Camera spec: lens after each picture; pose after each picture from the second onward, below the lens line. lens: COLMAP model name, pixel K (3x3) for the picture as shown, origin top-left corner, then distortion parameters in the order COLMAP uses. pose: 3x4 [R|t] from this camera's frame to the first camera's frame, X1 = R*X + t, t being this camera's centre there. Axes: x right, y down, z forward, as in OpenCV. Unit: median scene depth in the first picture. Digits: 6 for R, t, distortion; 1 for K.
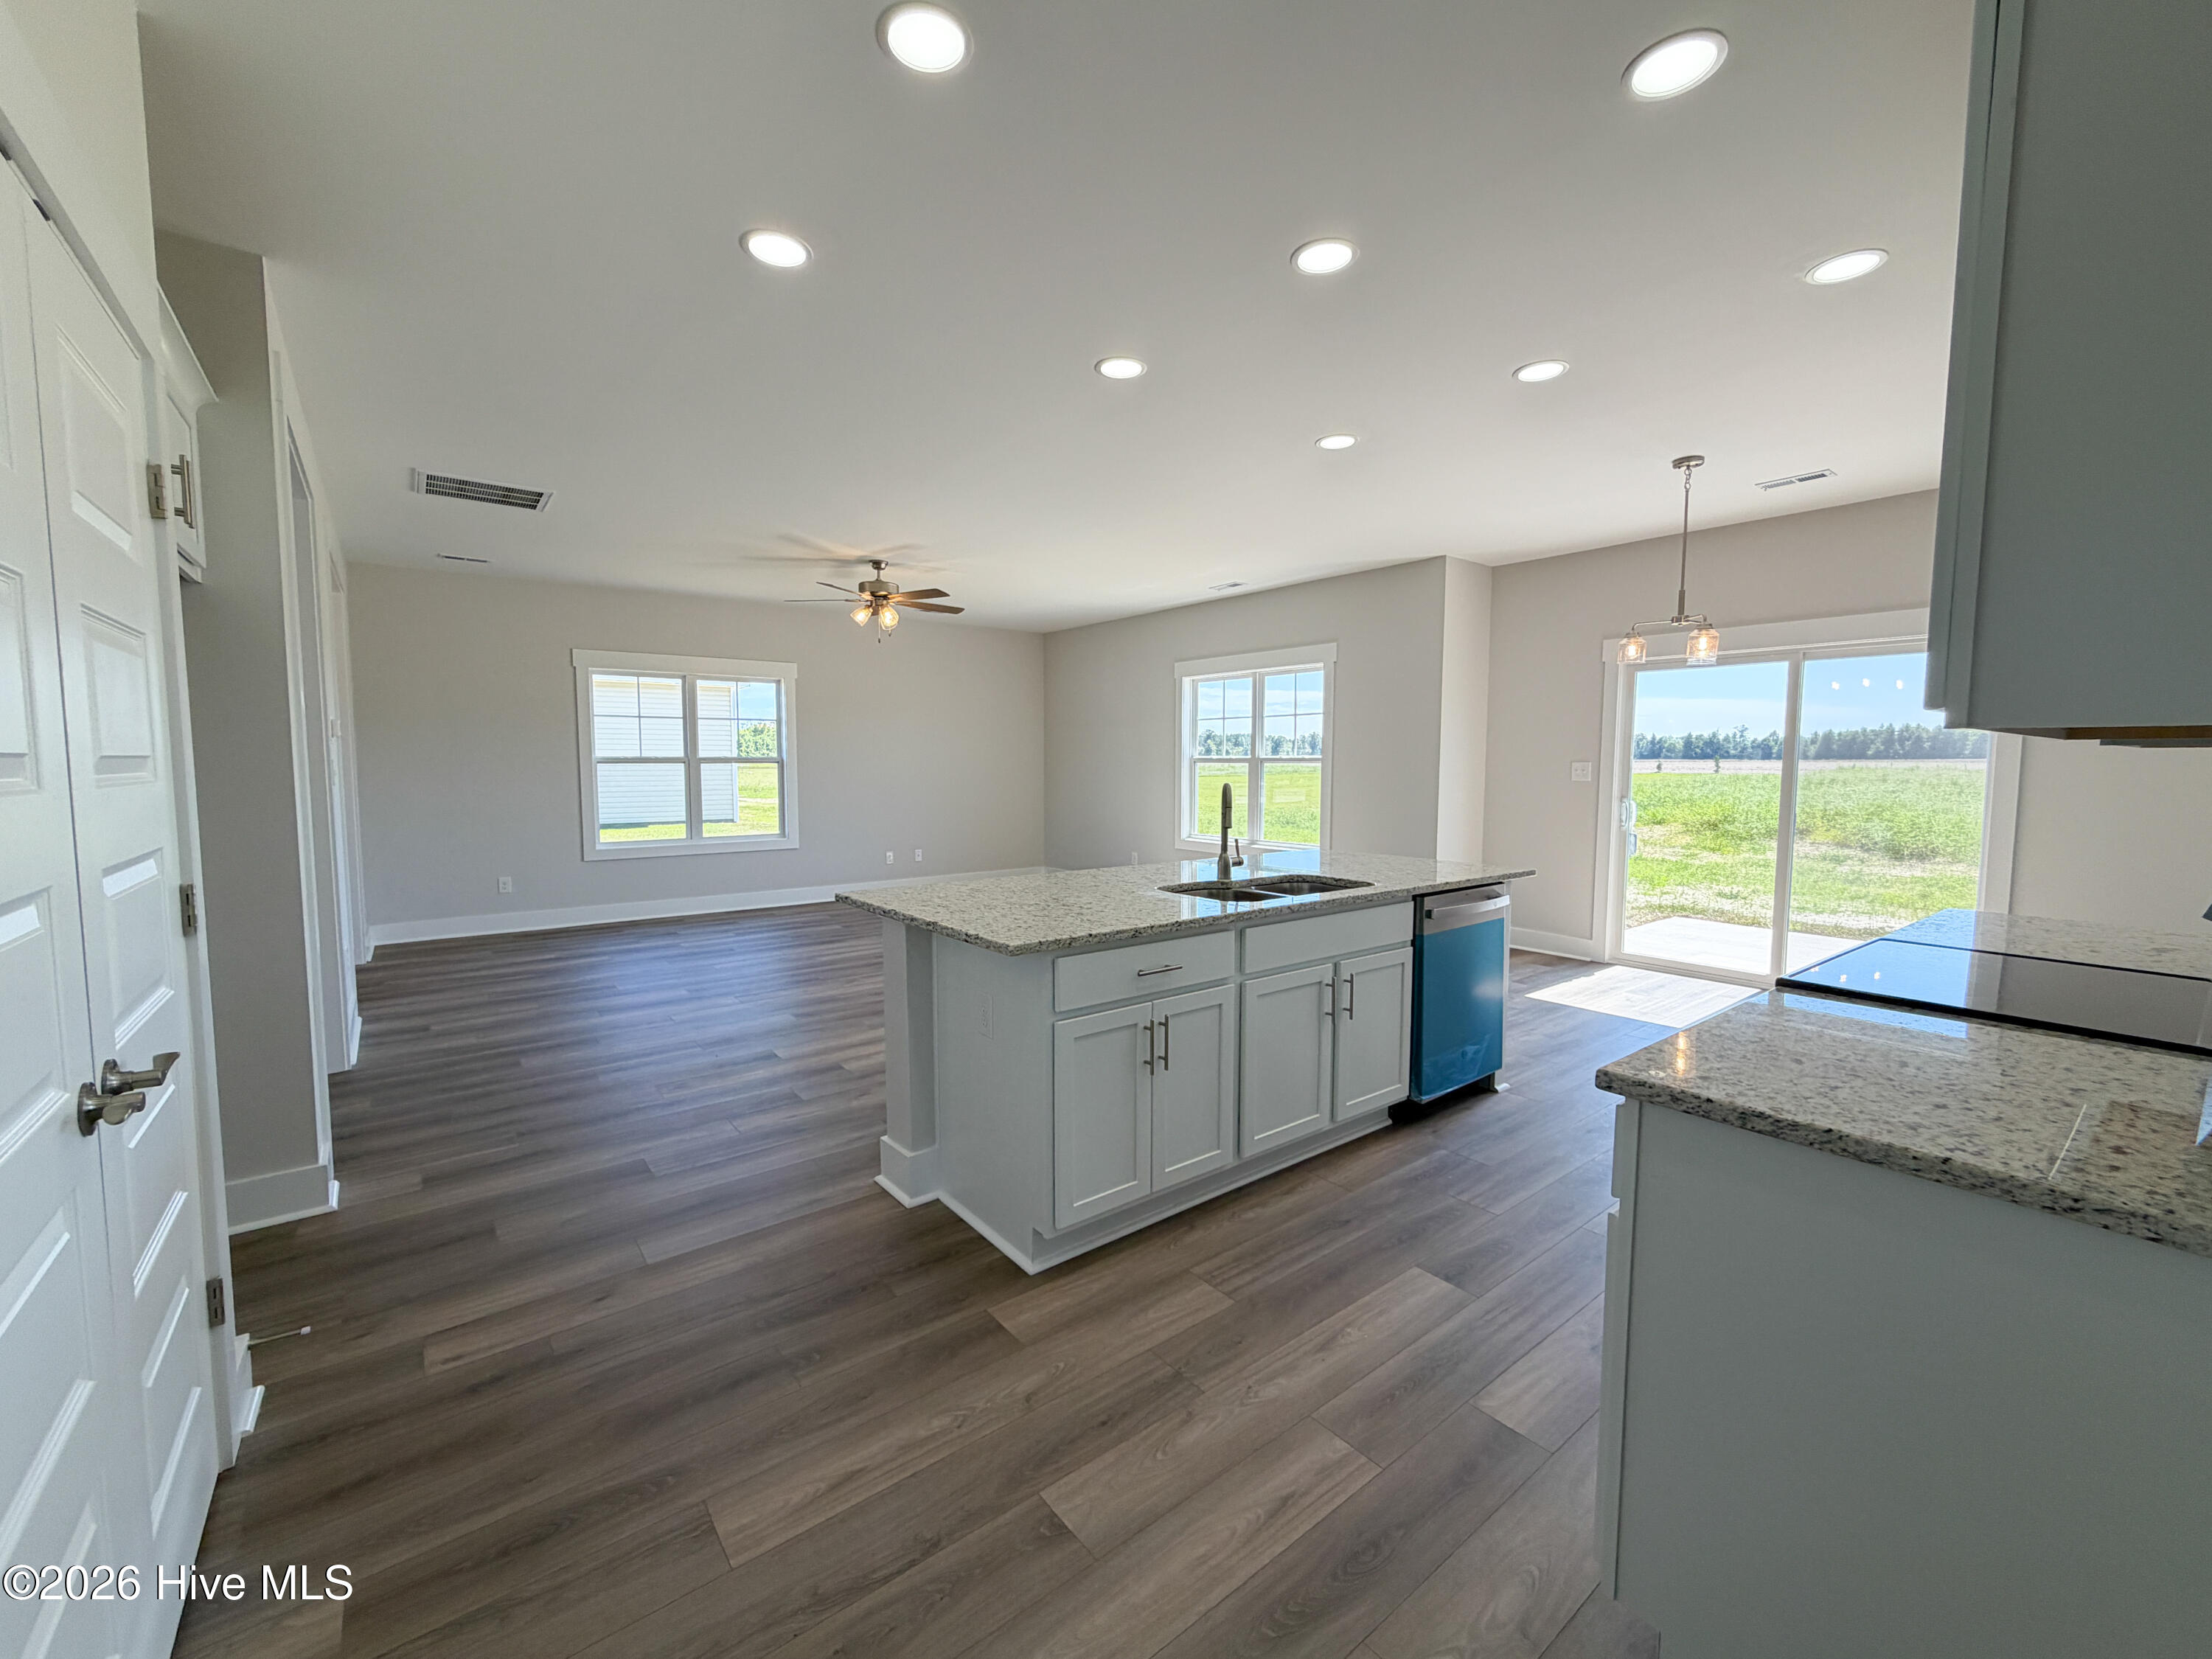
lens RADIAL K [[898.9, 0, 1098.4], [0, 898.9, 832.4], [0, 0, 1]] dist [-0.000547, -0.000086]
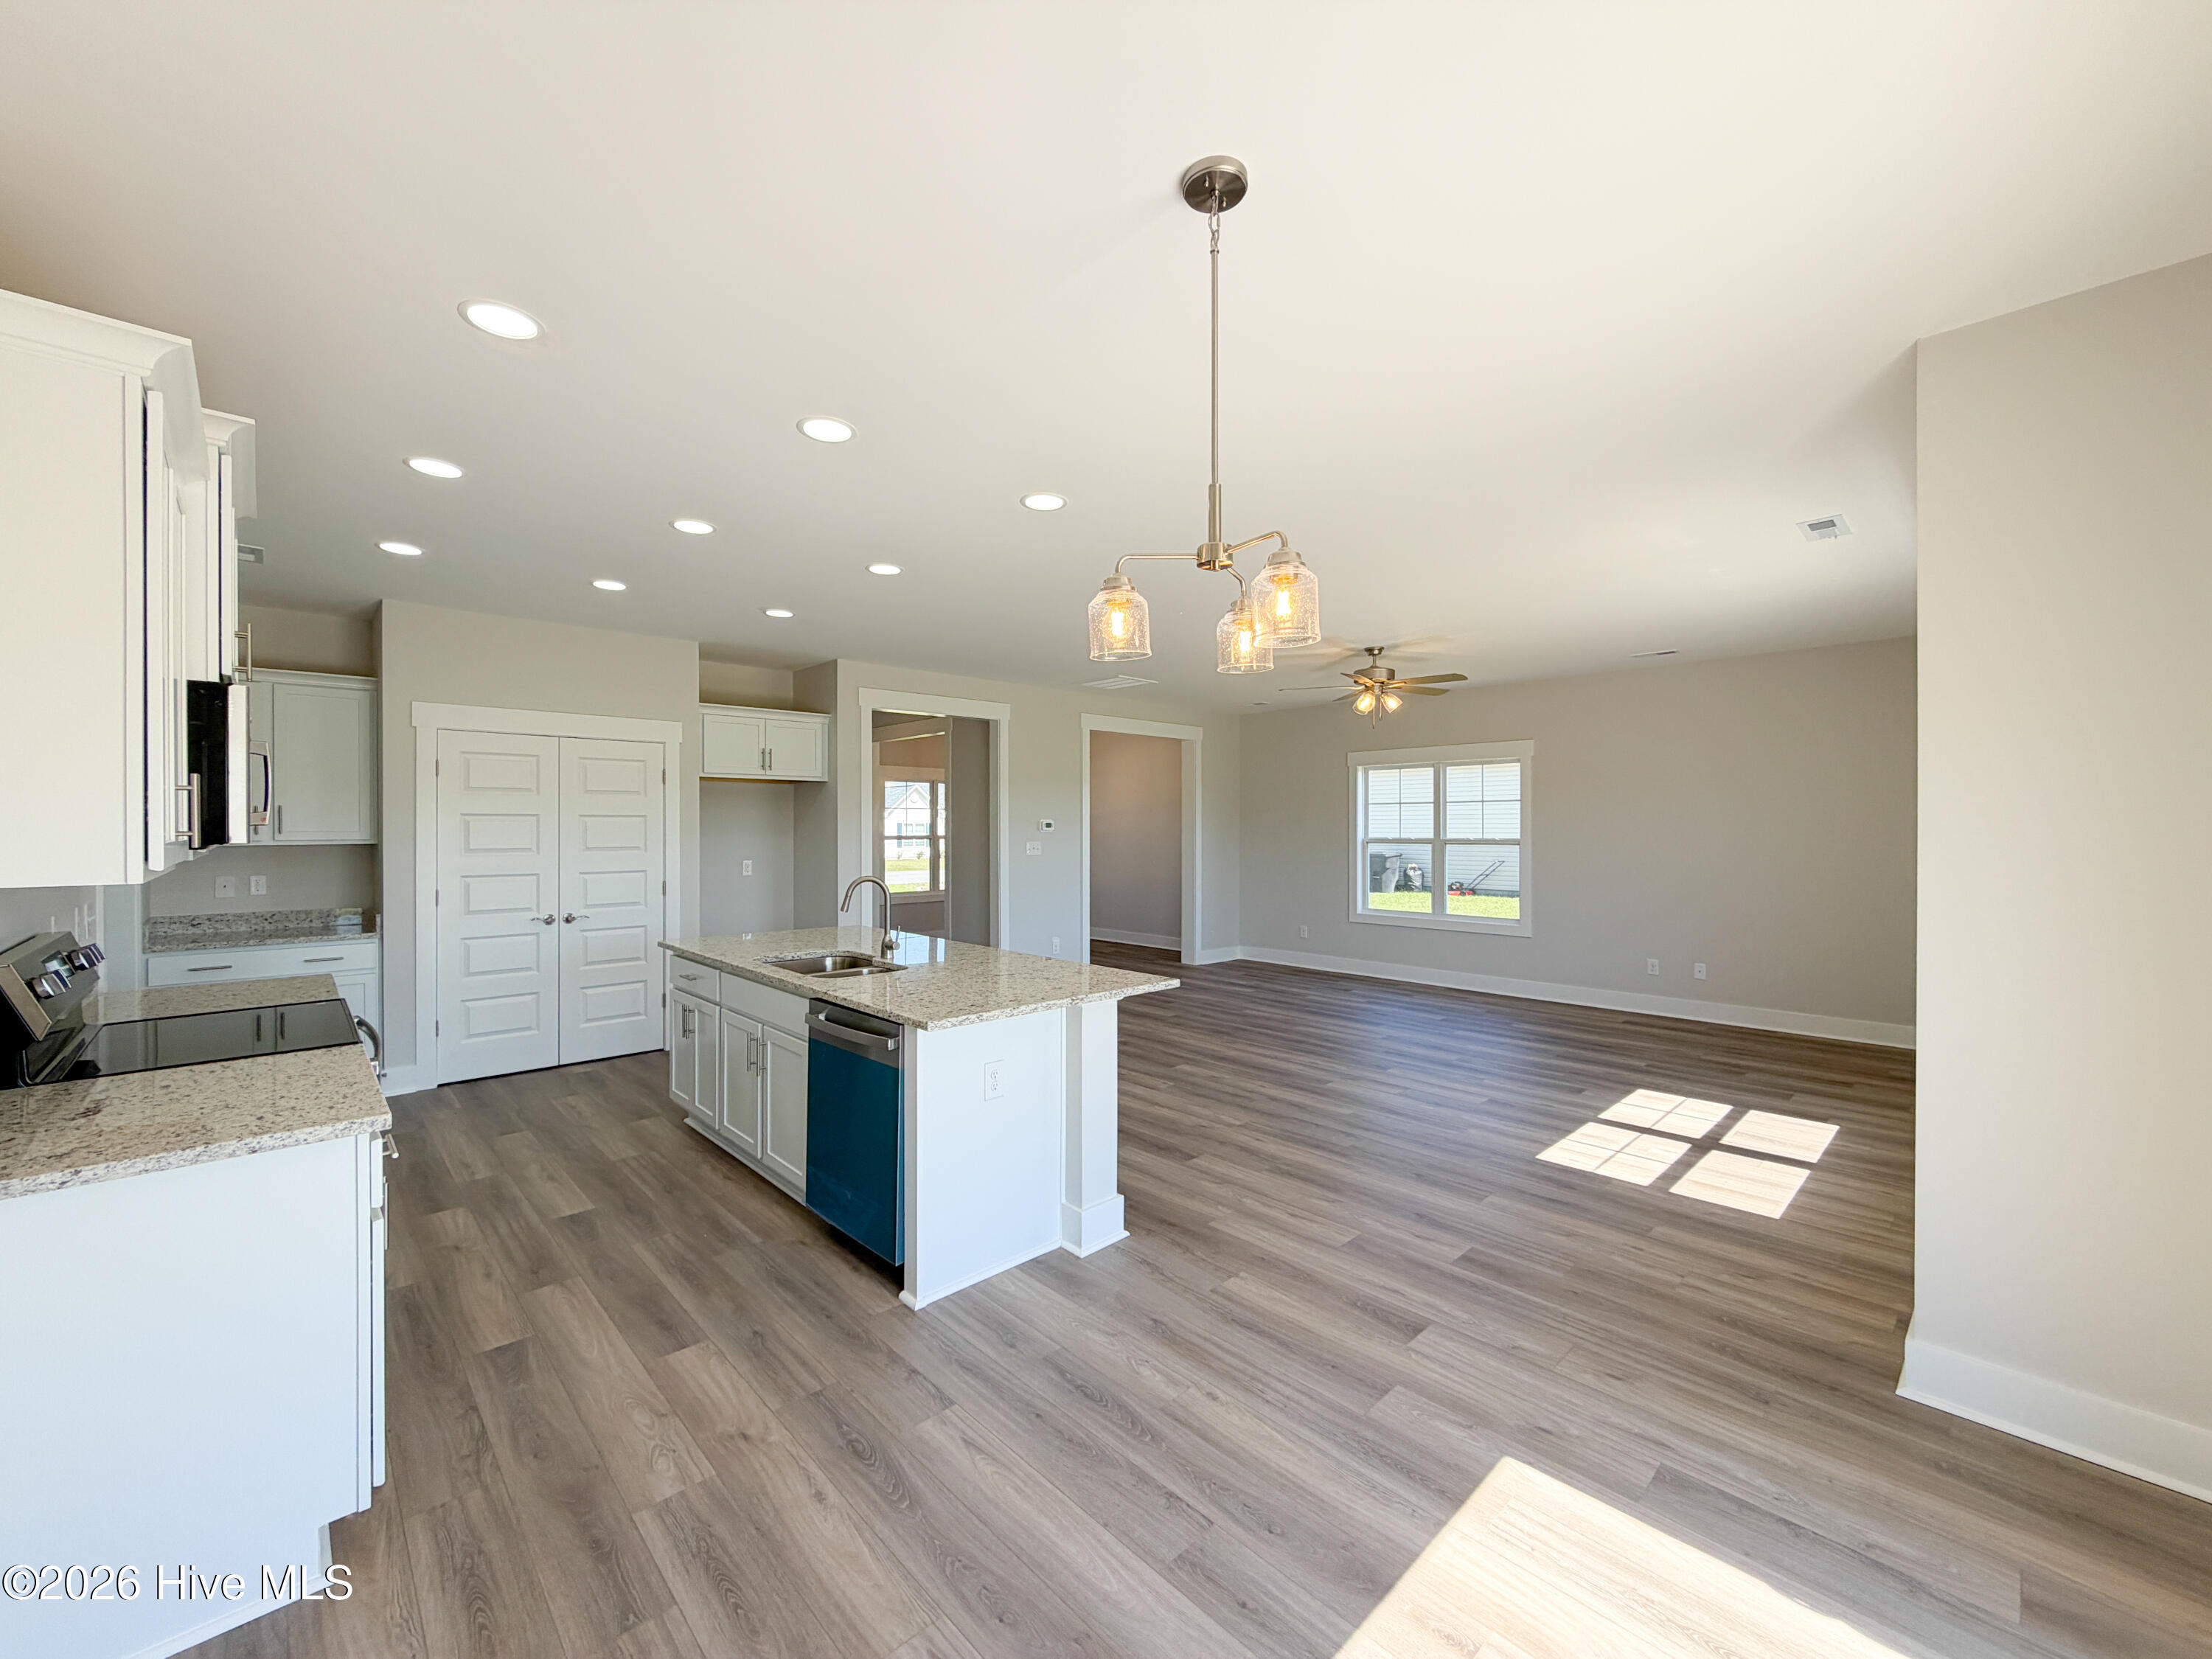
lens RADIAL K [[880.4, 0, 1098.3], [0, 880.4, 830.9], [0, 0, 1]] dist [-0.000240, 0.000010]
pose [[0.096231, 0.003728, -0.995352, 0.718469], [-0.079411, 0.996834, -0.003944, -0.071981], [0.992186, 0.079422, 0.096223, 0.629989]]
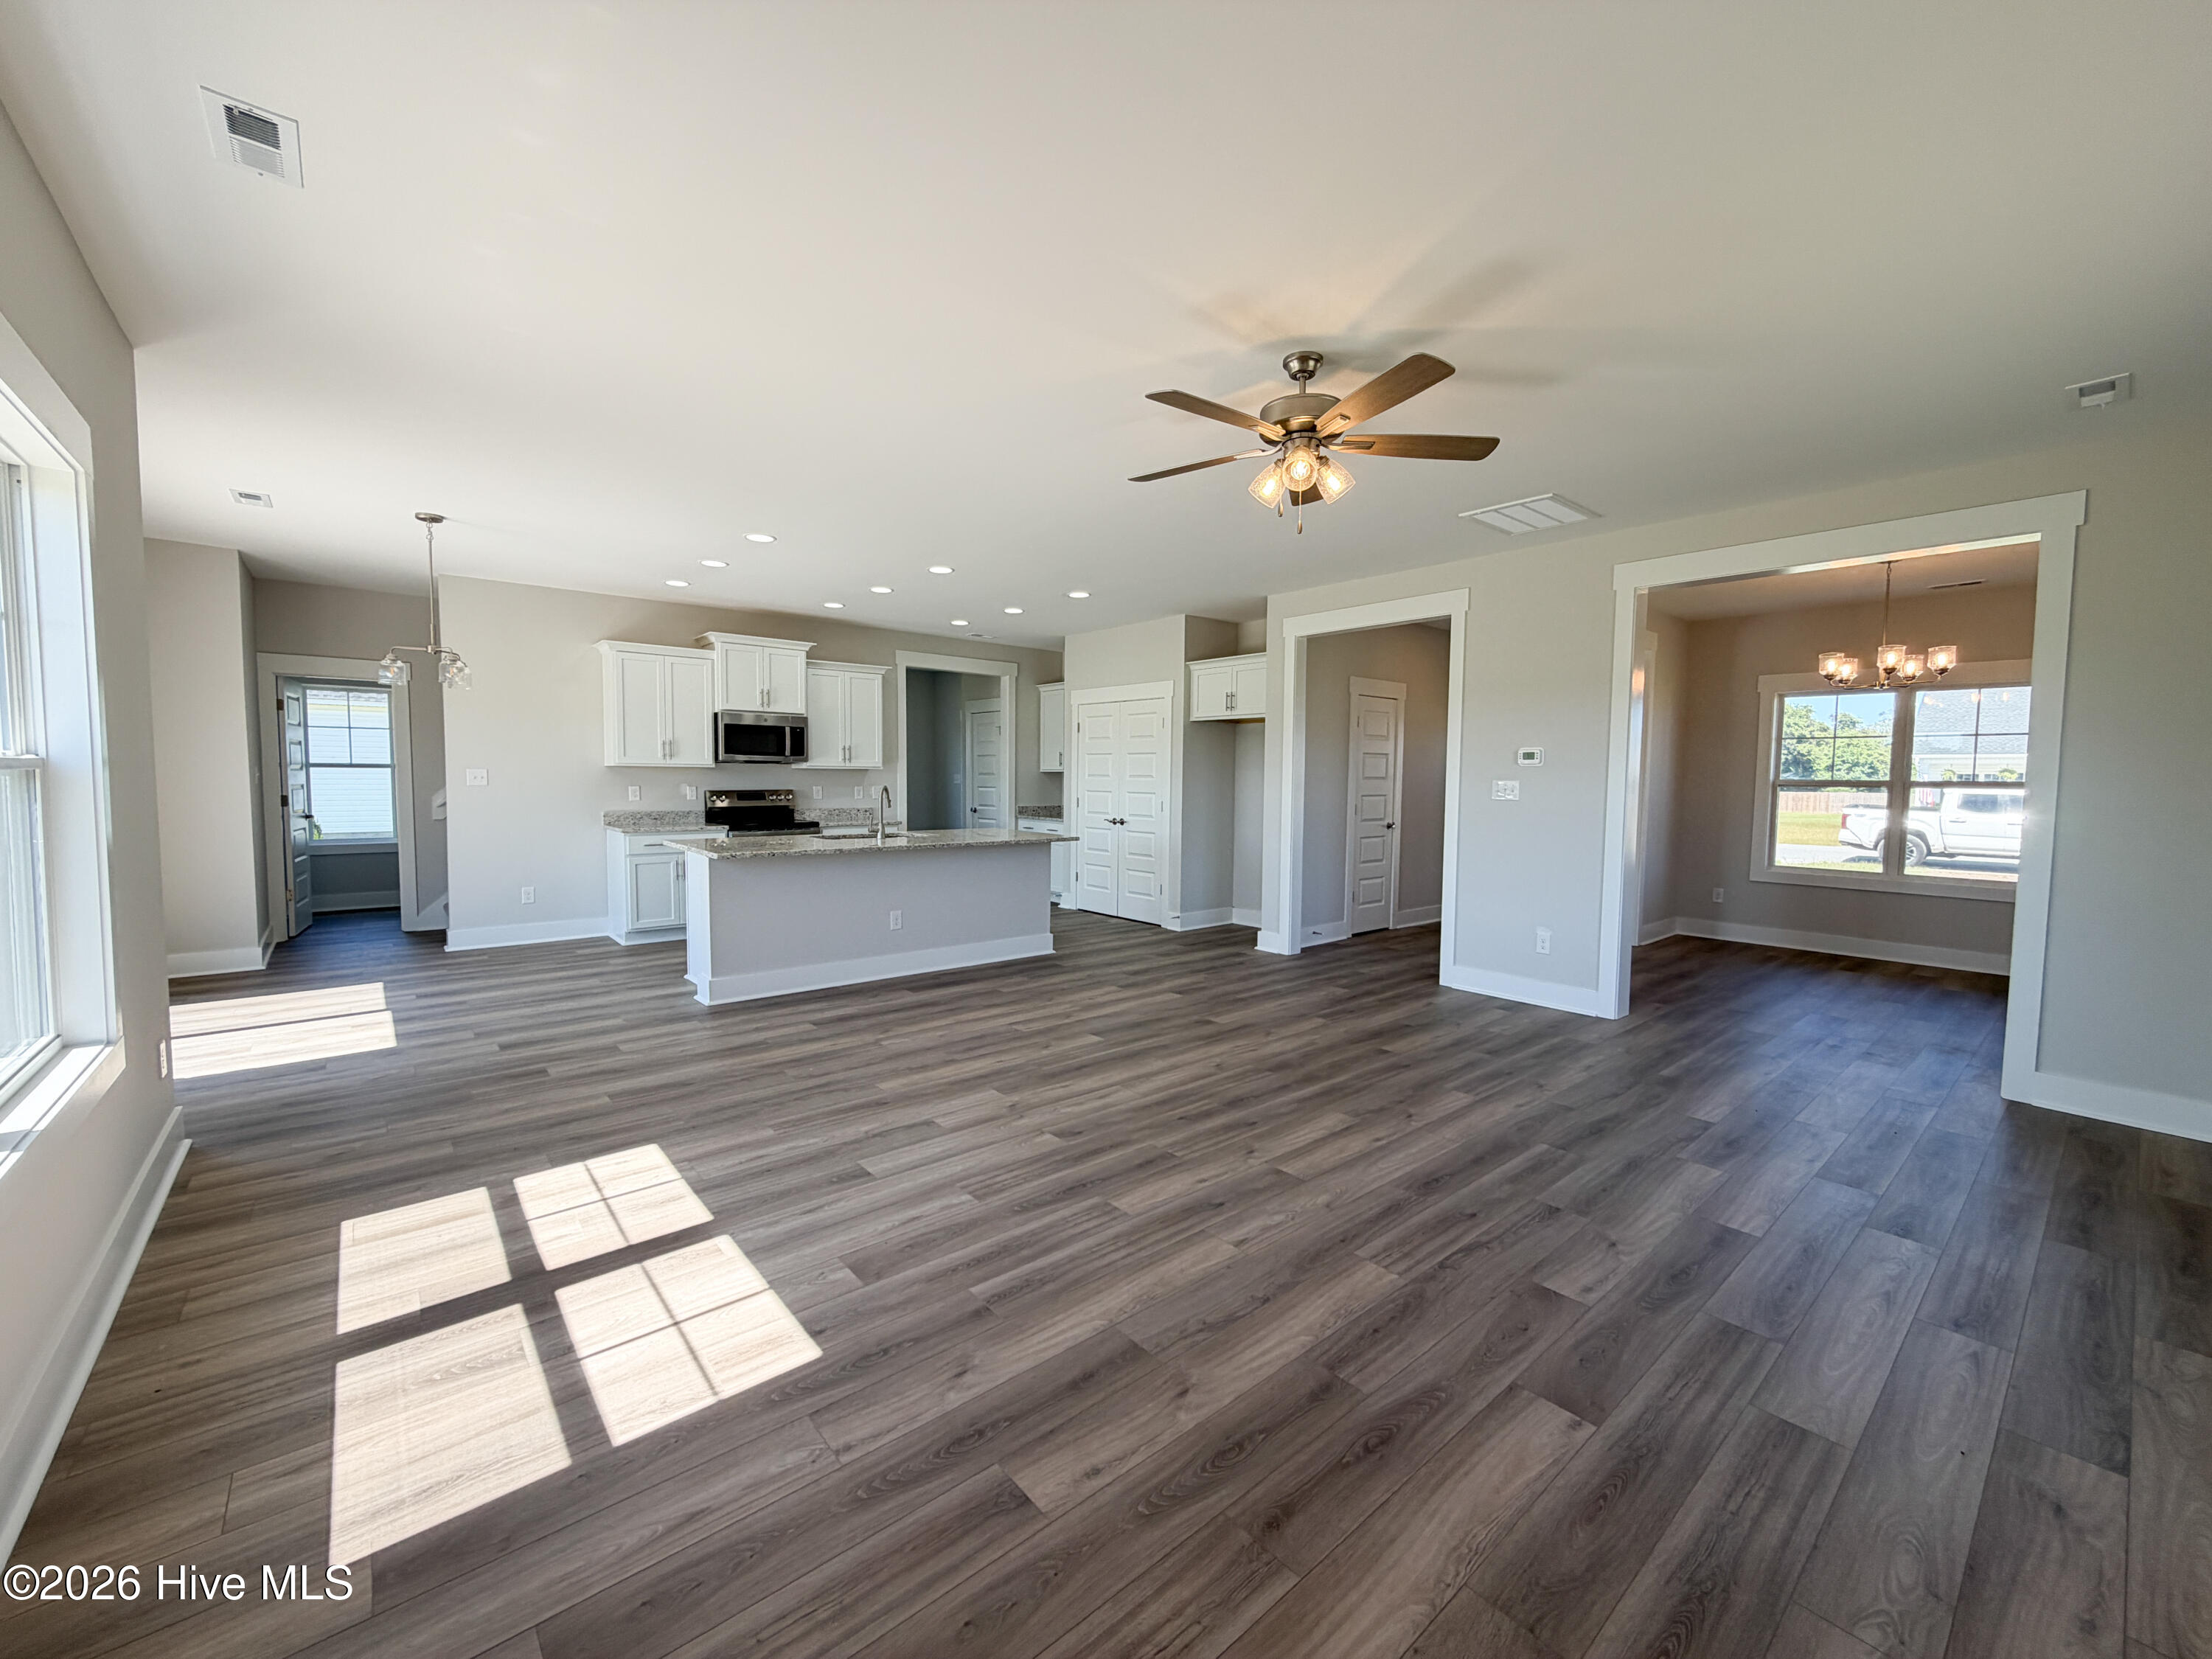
lens RADIAL K [[884.3, 0, 1098.8], [0, 884.3, 828.1], [0, 0, 1]] dist [-0.000859, 0.000030]
pose [[-0.999101, -0.009025, -0.041428, -0.122965], [-0.014769, 0.989971, 0.140495, -0.124230], [0.039745, 0.140981, -0.989214, 1.523873]]
